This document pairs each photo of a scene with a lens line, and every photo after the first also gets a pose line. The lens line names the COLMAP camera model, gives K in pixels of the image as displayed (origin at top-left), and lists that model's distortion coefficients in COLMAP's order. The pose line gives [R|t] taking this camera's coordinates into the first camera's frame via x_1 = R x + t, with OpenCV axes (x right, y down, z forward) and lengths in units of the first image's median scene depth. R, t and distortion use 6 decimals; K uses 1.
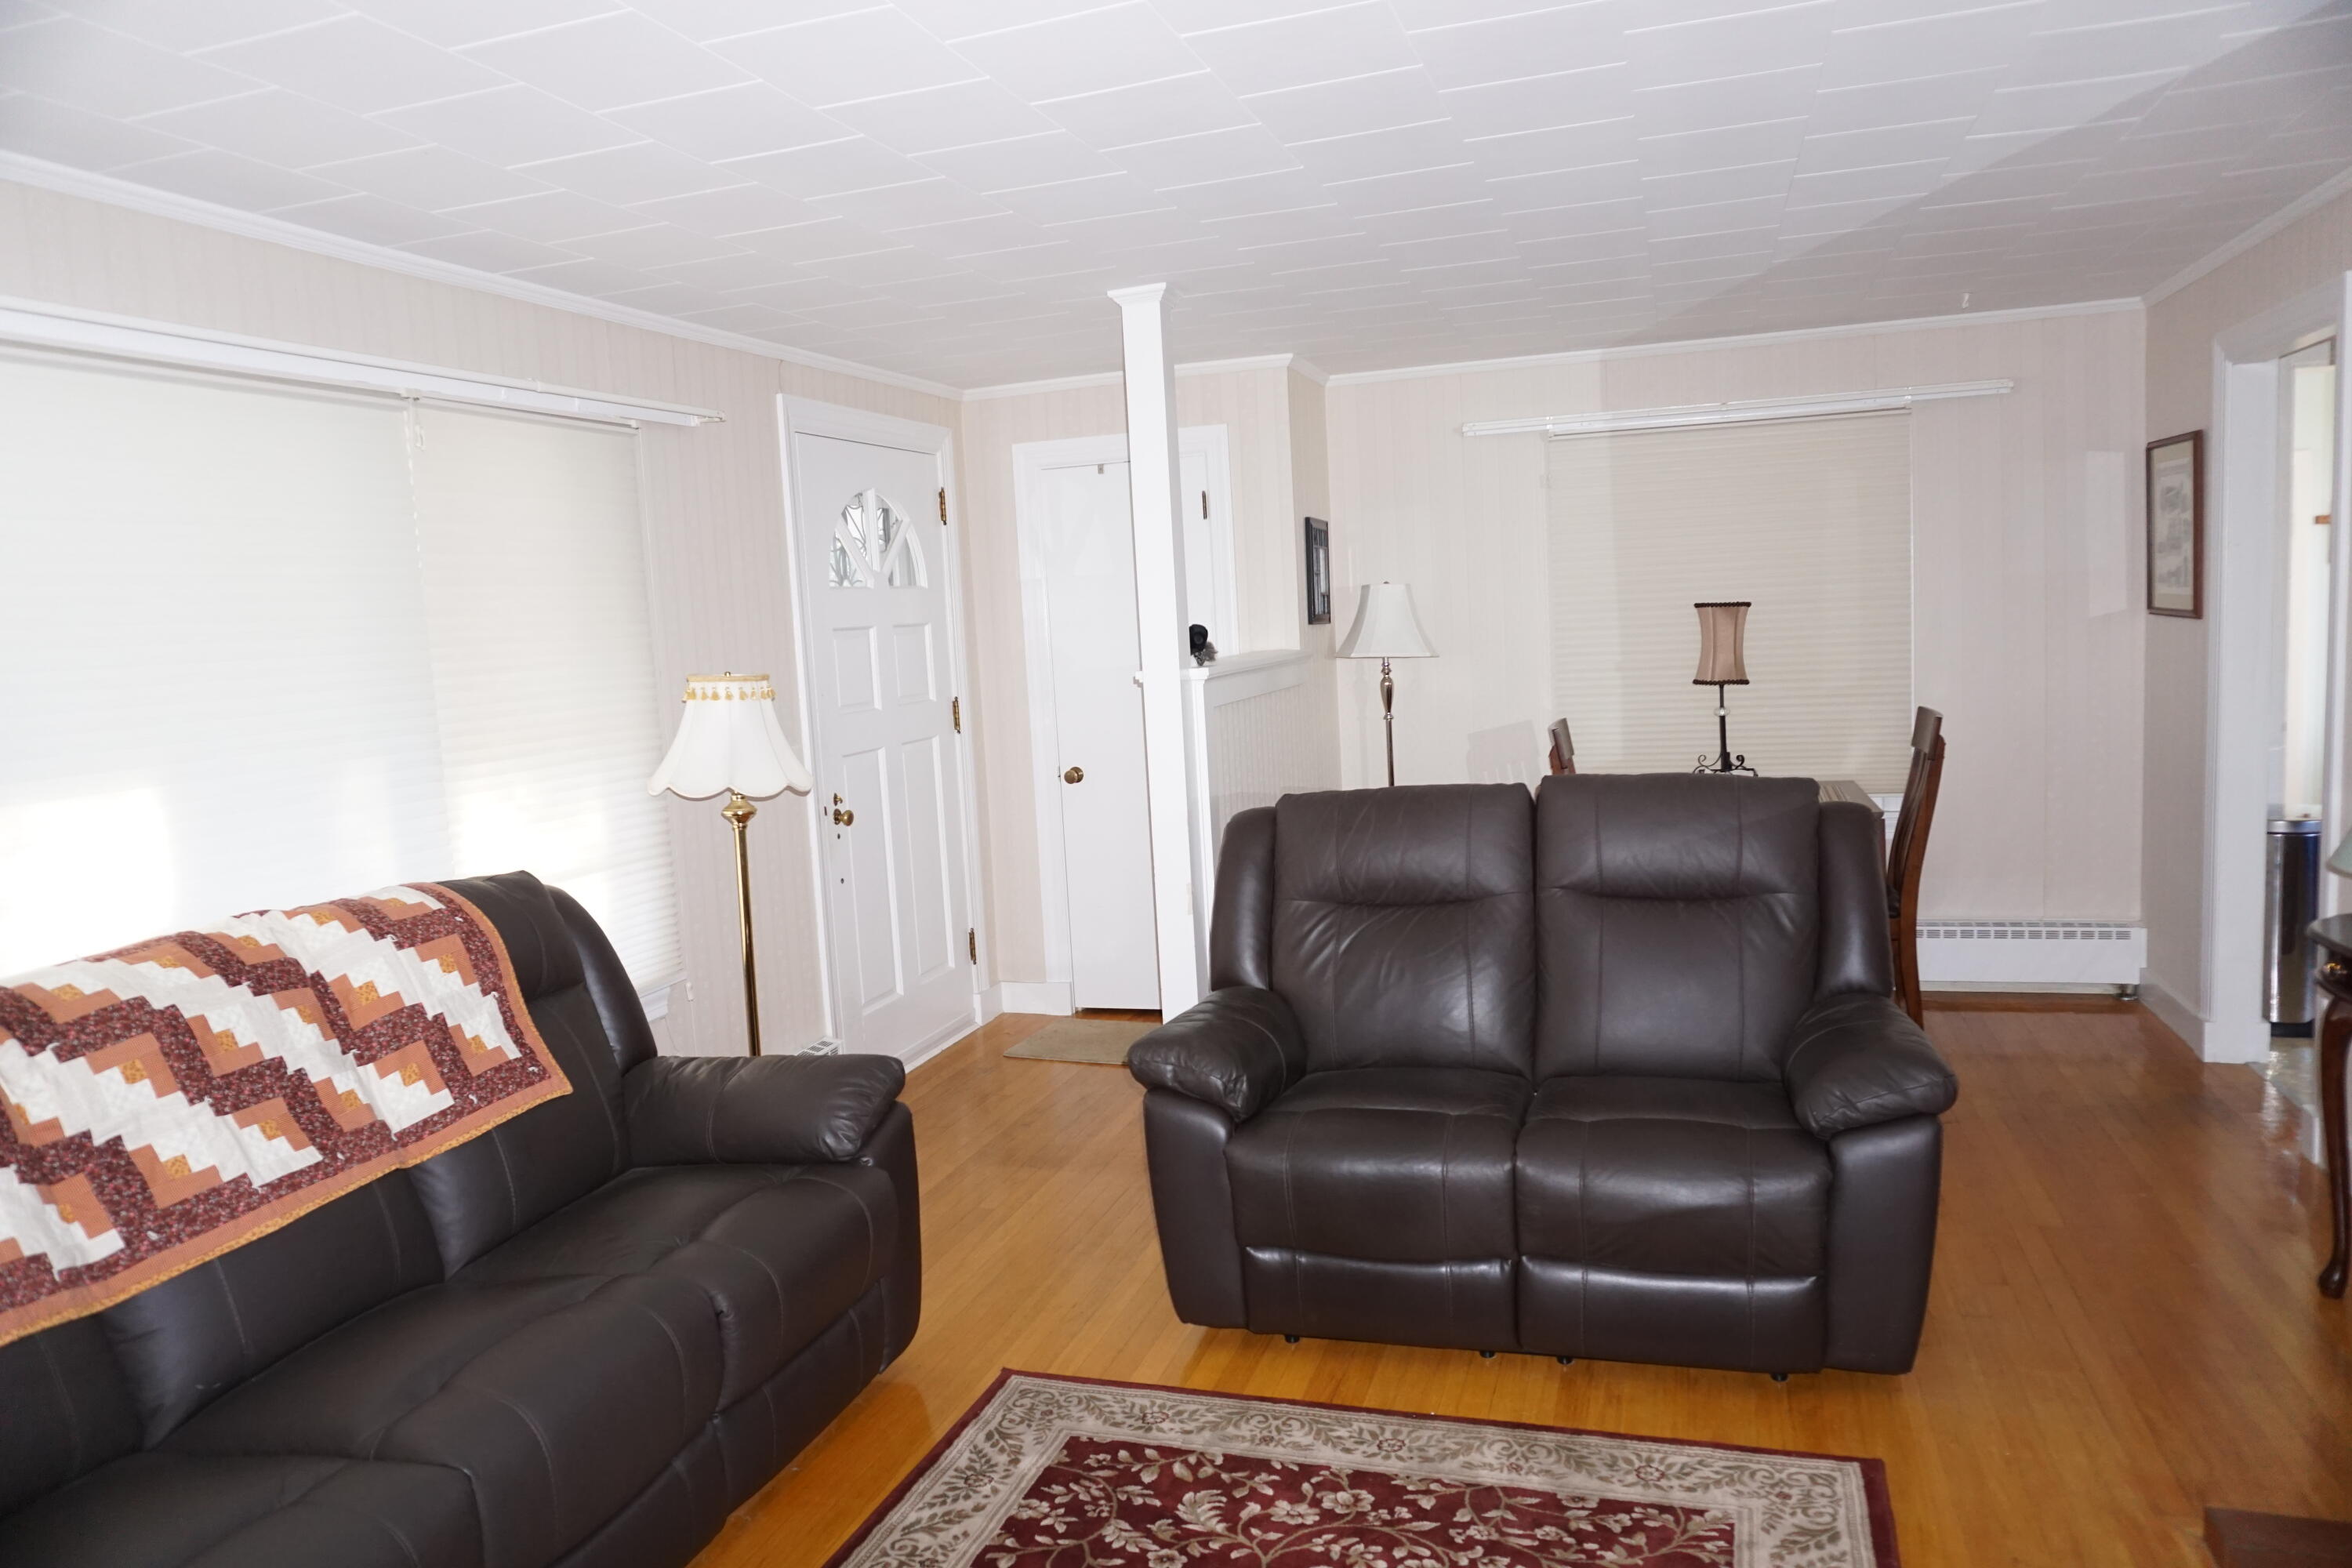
lens RADIAL K [[1572.5, 0, 1175.4], [0, 1572.5, 781.7], [0, 0, 1]] dist [-0.047087, 0.035856]
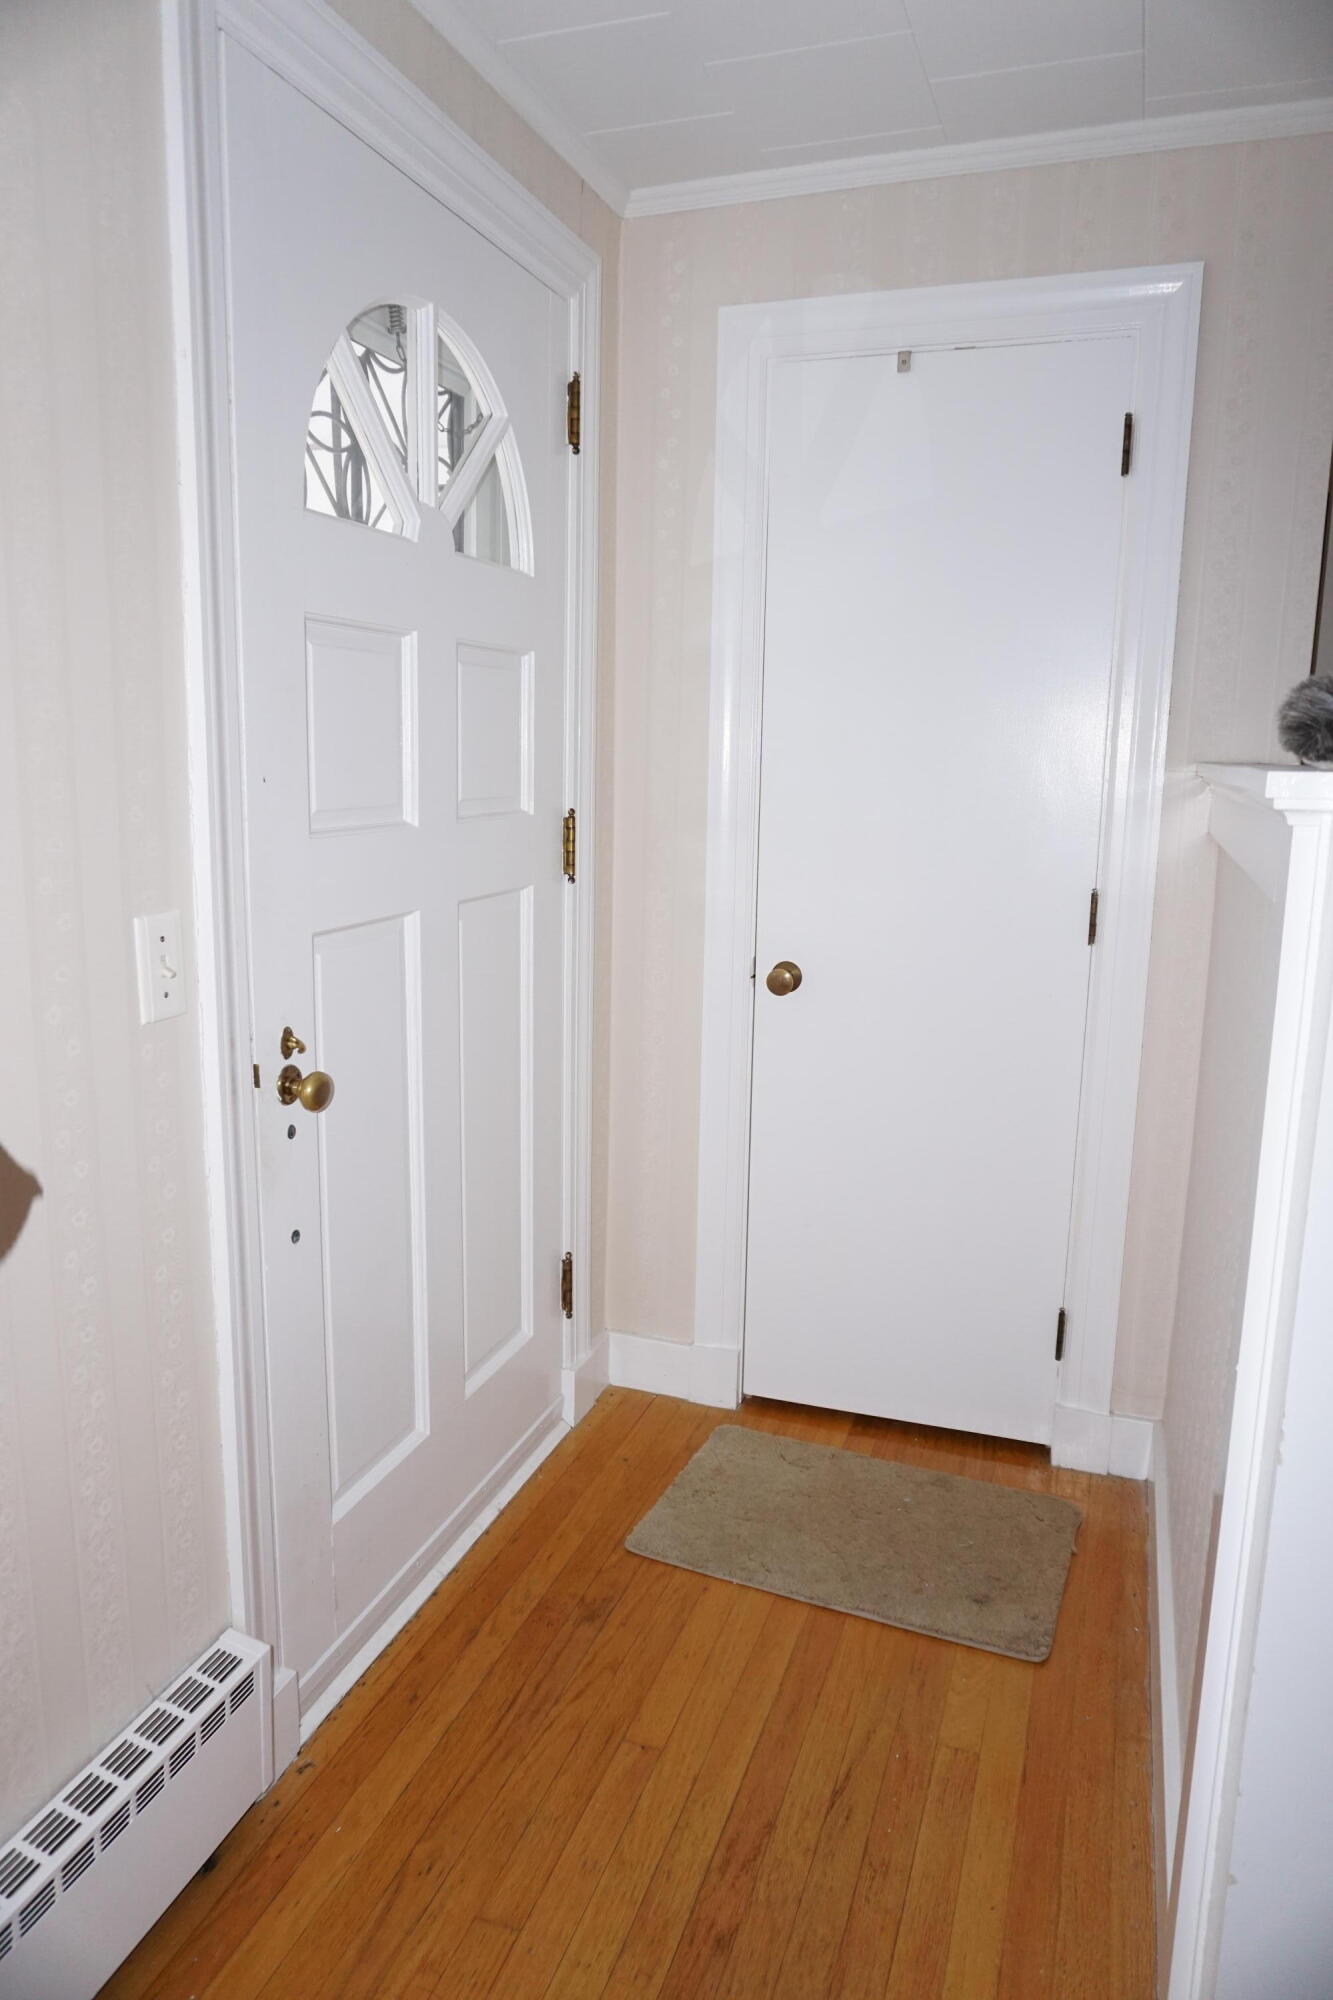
lens RADIAL K [[1337.2, 0, 678.3], [0, 1337.2, 1002.3], [0, 0, 1]] dist [-0.047087, 0.035856]
pose [[0.997152, 0.075378, 0.002470, -0.107713], [-0.075343, 0.994150, 0.077386, -0.029808], [0.003378, -0.077352, 0.996998, 0.600880]]
